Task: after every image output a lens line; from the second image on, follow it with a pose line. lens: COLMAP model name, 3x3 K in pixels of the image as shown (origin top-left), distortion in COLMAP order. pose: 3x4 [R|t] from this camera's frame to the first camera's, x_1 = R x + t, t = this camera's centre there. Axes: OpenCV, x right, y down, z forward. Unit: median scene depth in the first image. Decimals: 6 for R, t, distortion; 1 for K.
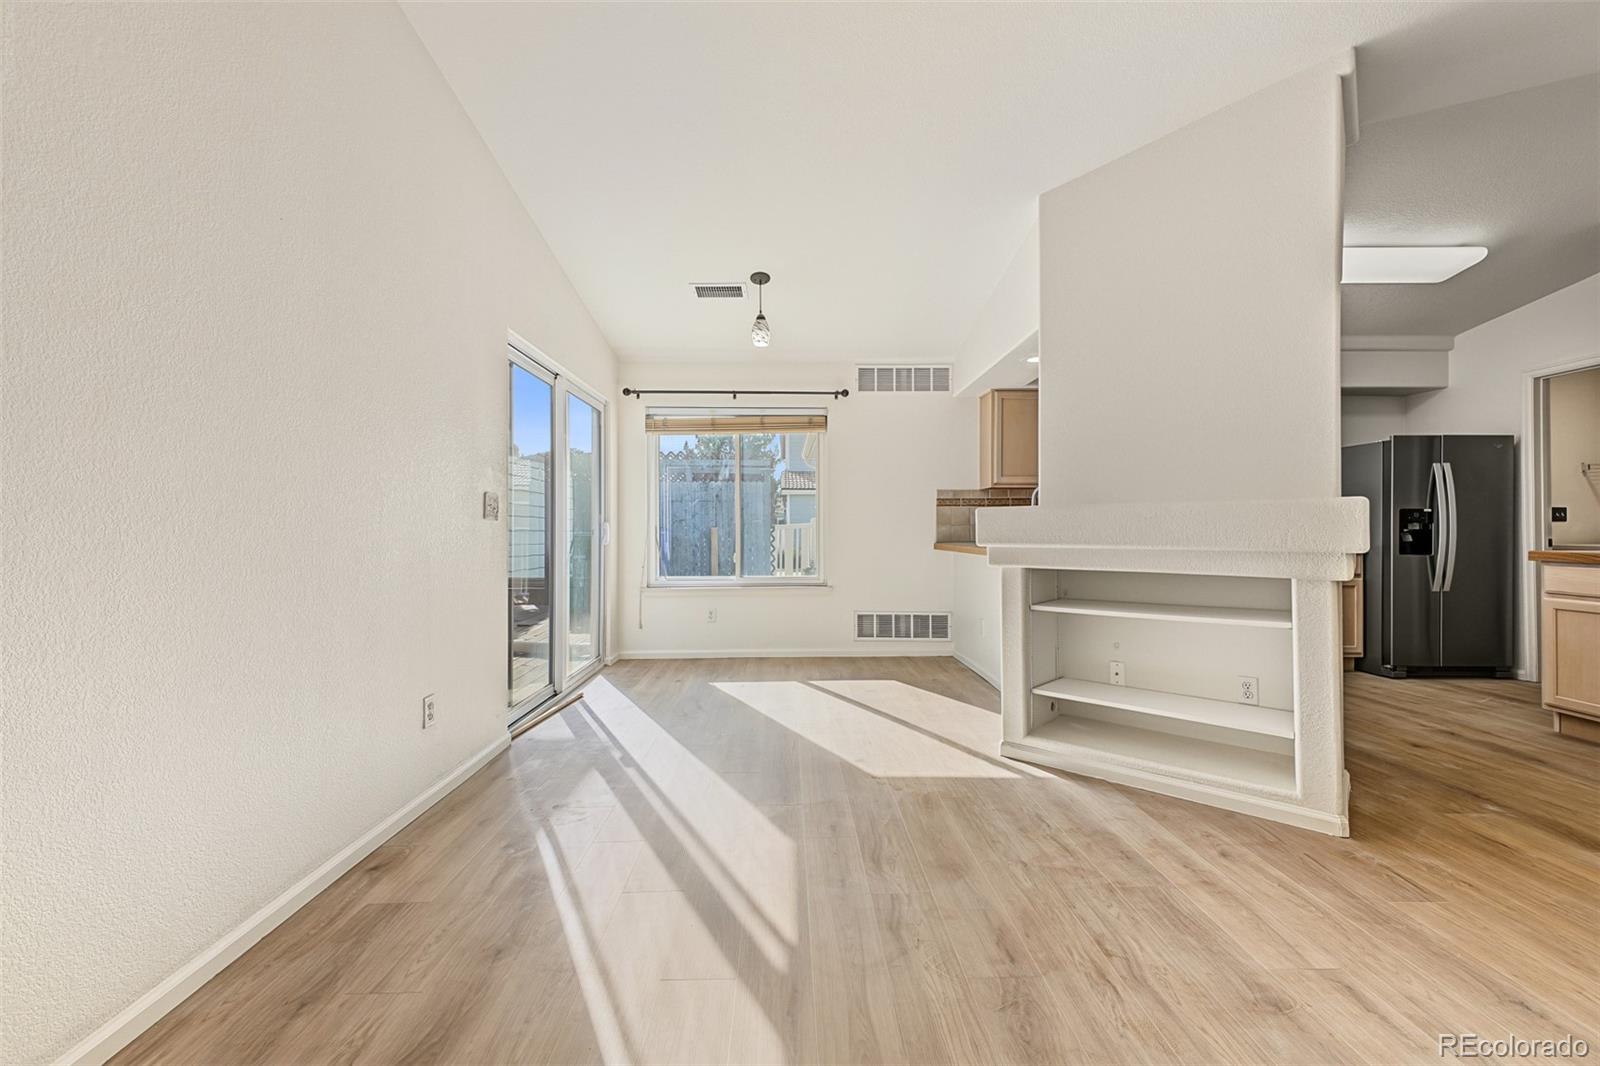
lens RADIAL K [[621.0, 0, 807.7], [0, 621.0, 527.2], [0, 0, 1]] dist [0.025249, -0.008061]
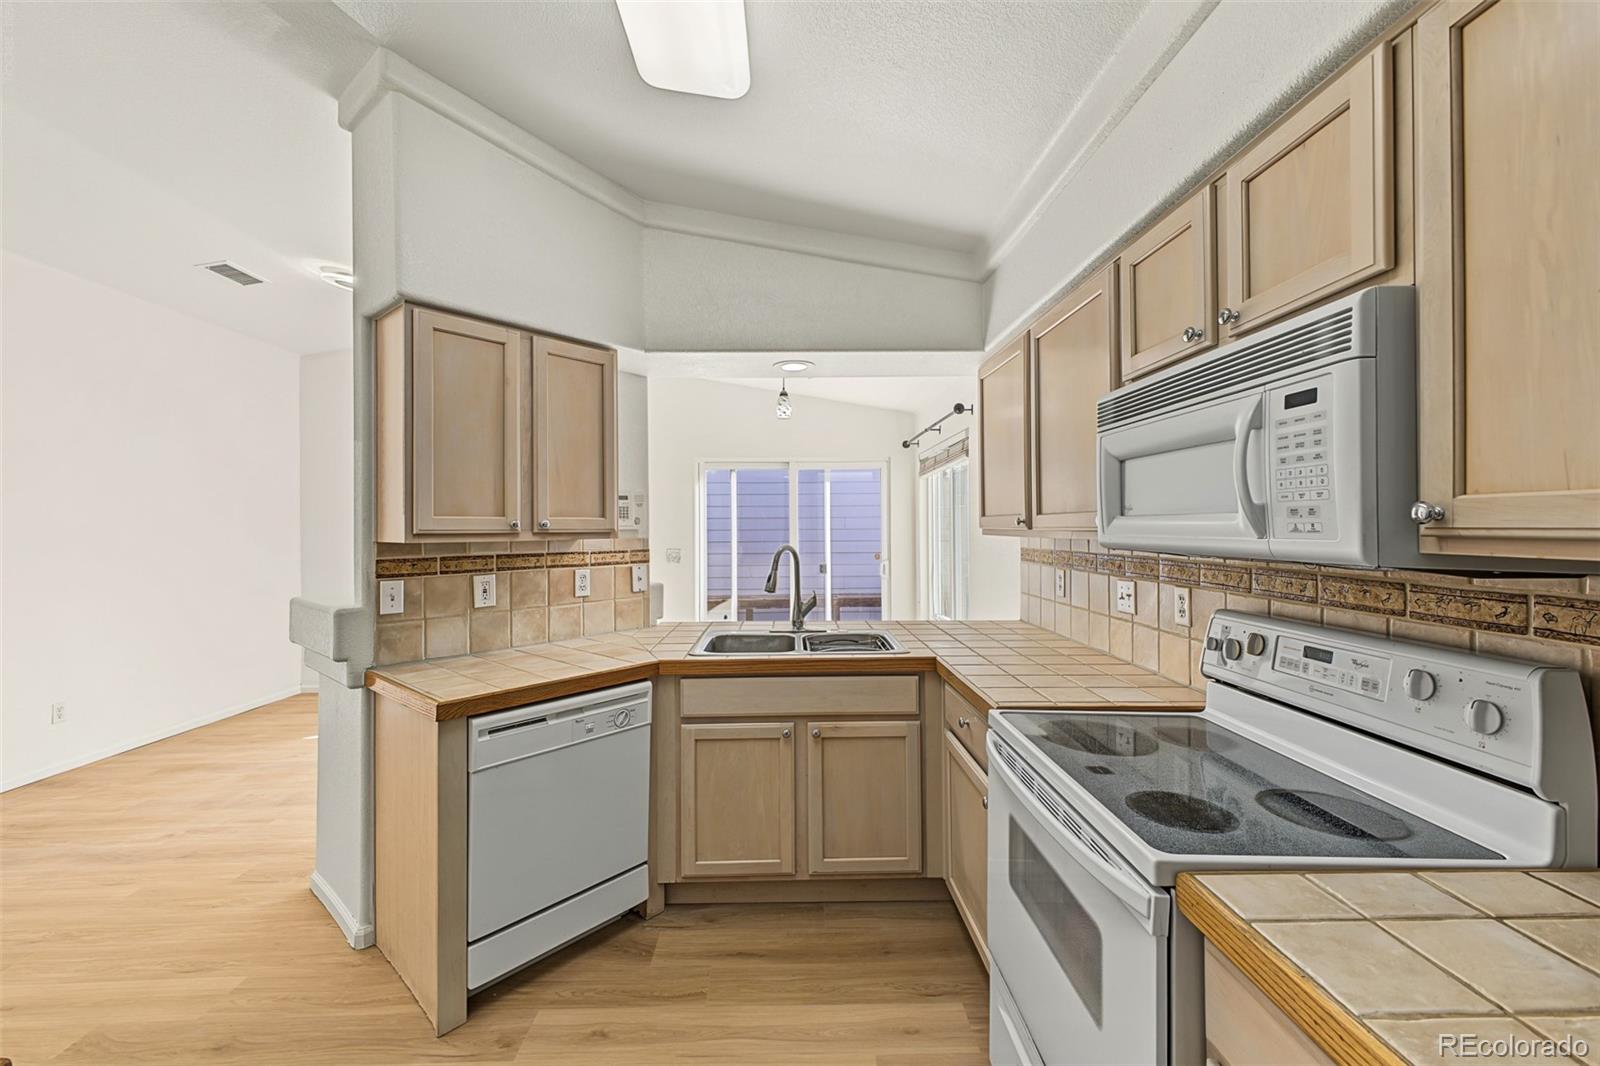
lens RADIAL K [[641.7, 0, 806.1], [0, 641.7, 525.6], [0, 0, 1]] dist [0.023953, -0.008424]
pose [[0.002815, -0.000341, -0.999996, 0.980277], [0.009174, 0.999958, -0.000315, -0.081079], [0.999954, -0.009173, 0.002818, 0.912241]]
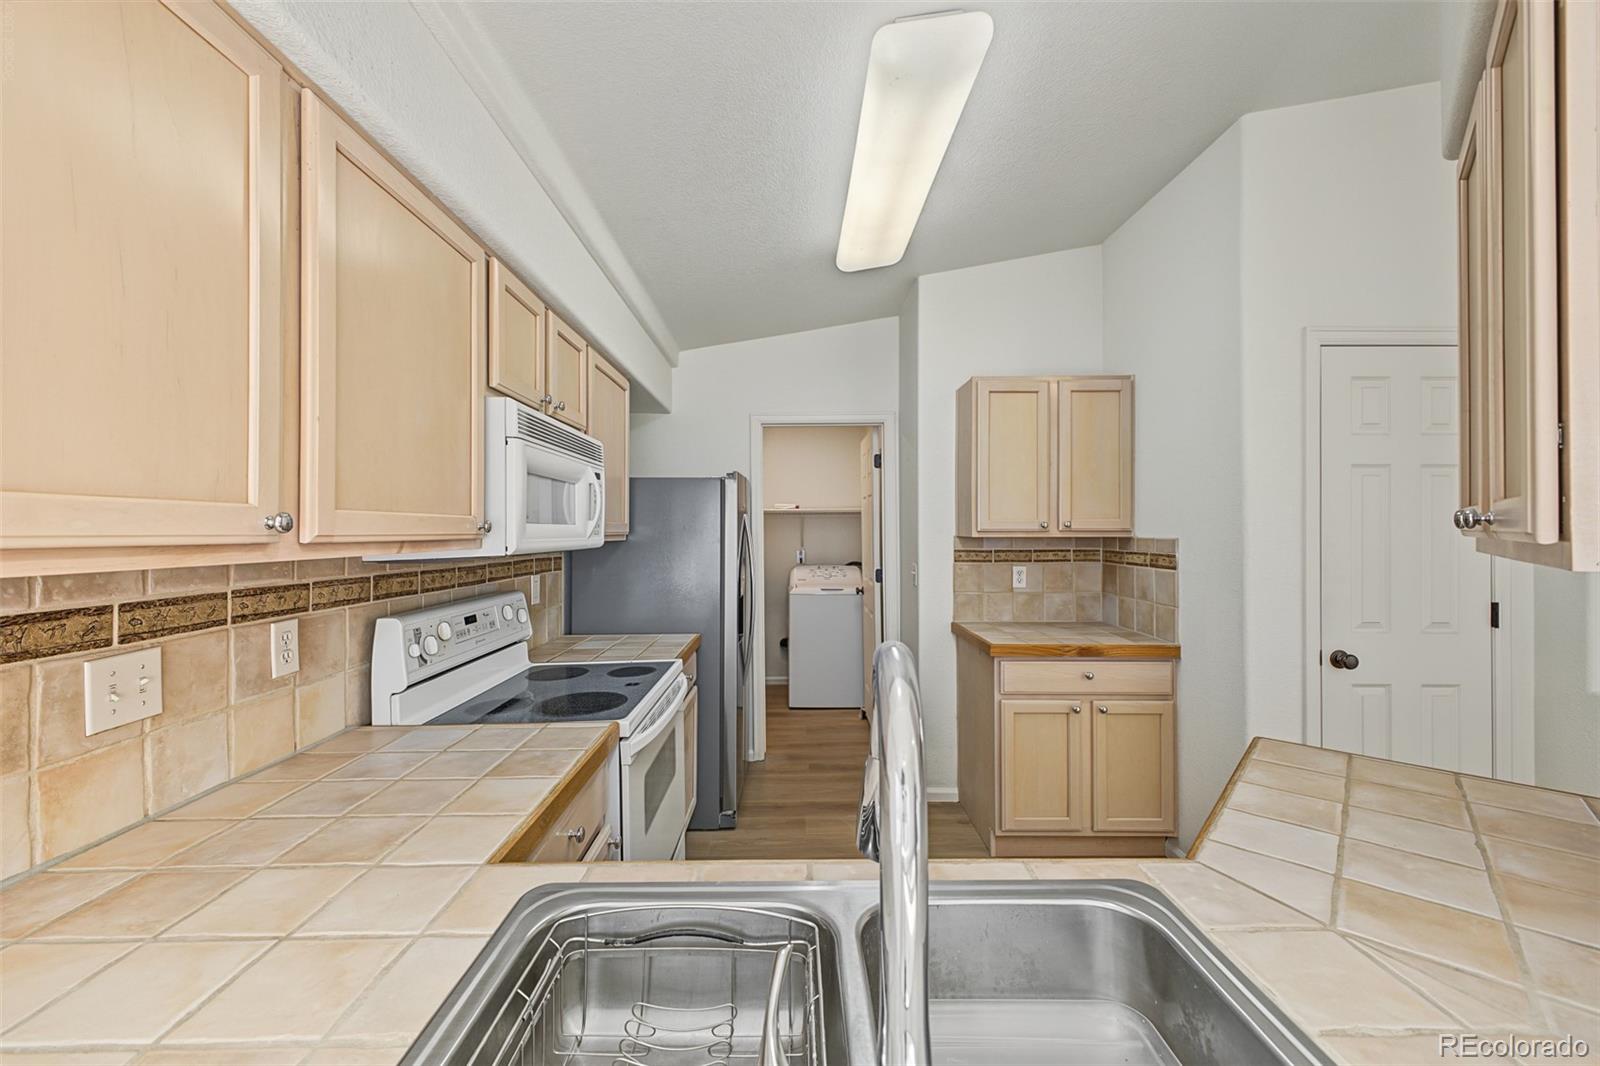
lens RADIAL K [[633.5, 0, 799.1], [0, 633.5, 526.1], [0, 0, 1]] dist [0.008522, -0.000235]
pose [[0.021631, 0.007823, 0.999735, 0.244463], [0.000118, 0.999969, -0.007827, -0.080030], [-0.999766, 0.000288, 0.021629, 0.916021]]
